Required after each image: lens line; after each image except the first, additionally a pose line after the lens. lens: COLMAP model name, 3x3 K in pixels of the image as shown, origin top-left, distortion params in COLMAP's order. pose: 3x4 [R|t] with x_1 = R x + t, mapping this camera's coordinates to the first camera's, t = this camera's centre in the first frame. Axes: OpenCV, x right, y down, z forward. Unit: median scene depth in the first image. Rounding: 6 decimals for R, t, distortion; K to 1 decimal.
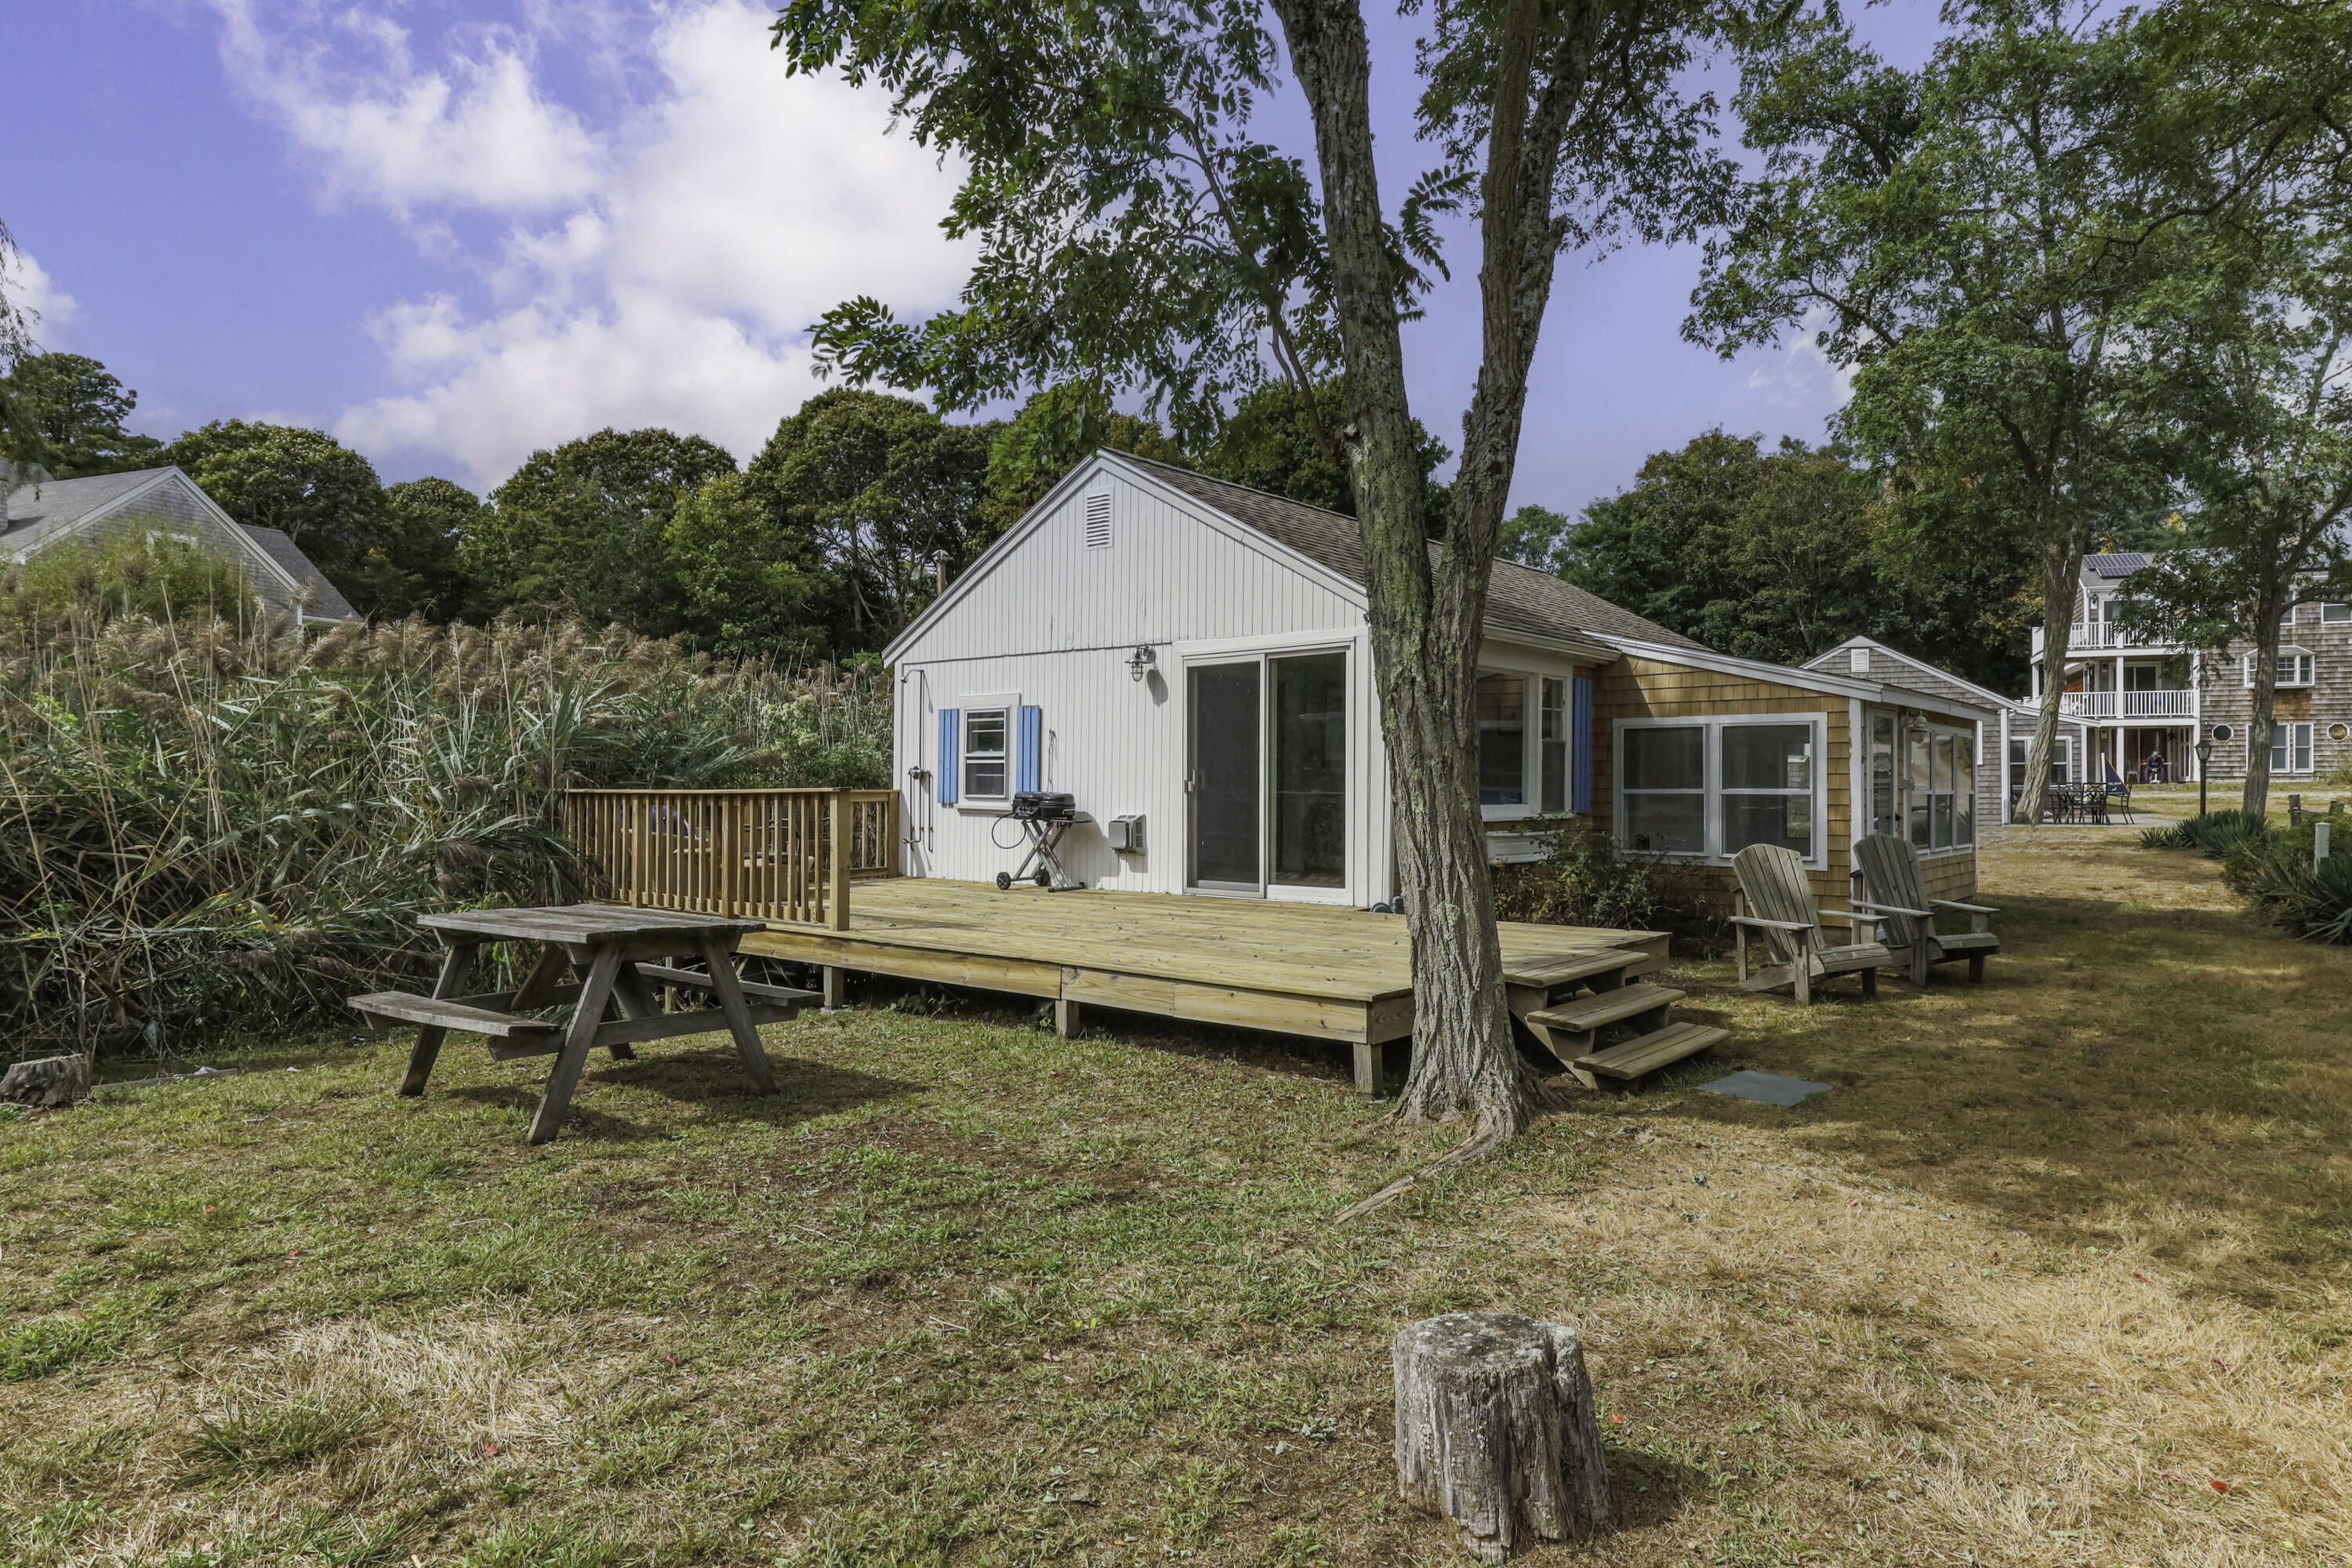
lens RADIAL K [[1299.6, 0, 1295.7], [0, 1299.6, 772.1], [0, 0, 1]] dist [-0.018815, 0.001481]
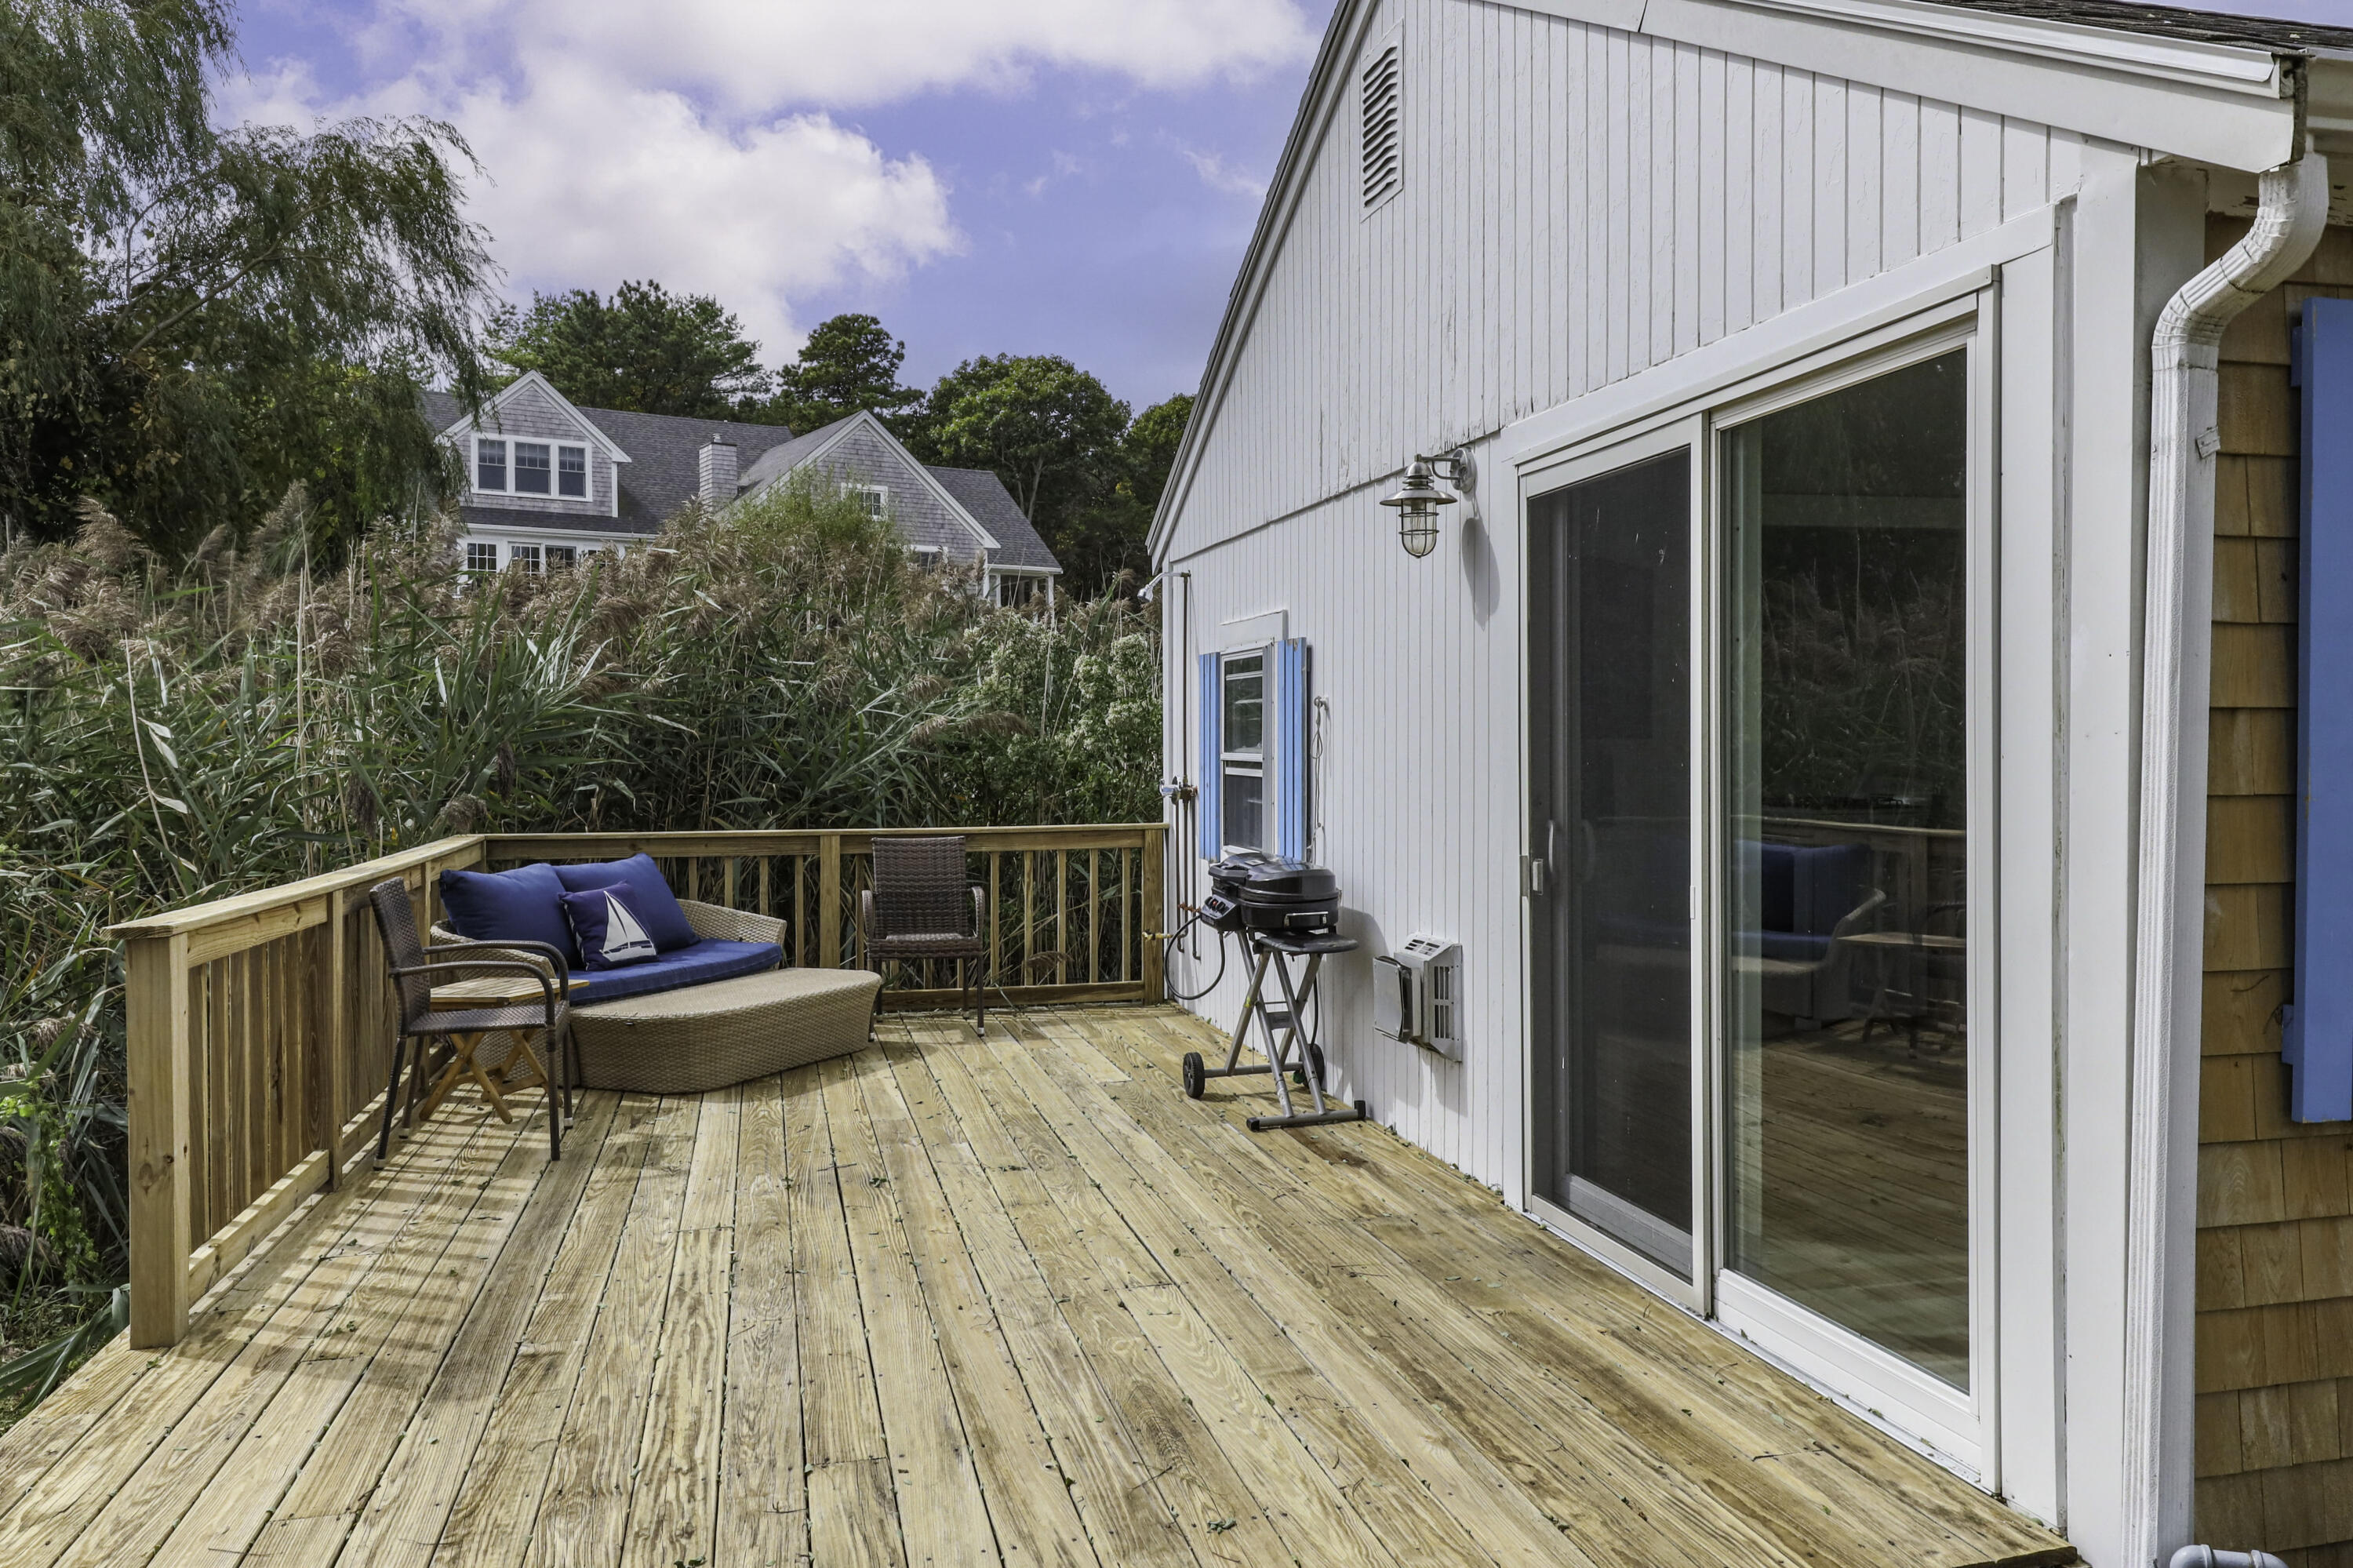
lens RADIAL K [[1643.5, 0, 1208.3], [0, 1643.5, 756.2], [0, 0, 1]] dist [0.060393, -0.125948]
pose [[0.788921, -0.003530, -0.614484, 0.094262], [0.017888, 0.999692, 0.017224, -0.024016], [0.614234, -0.024581, 0.788741, 0.583501]]
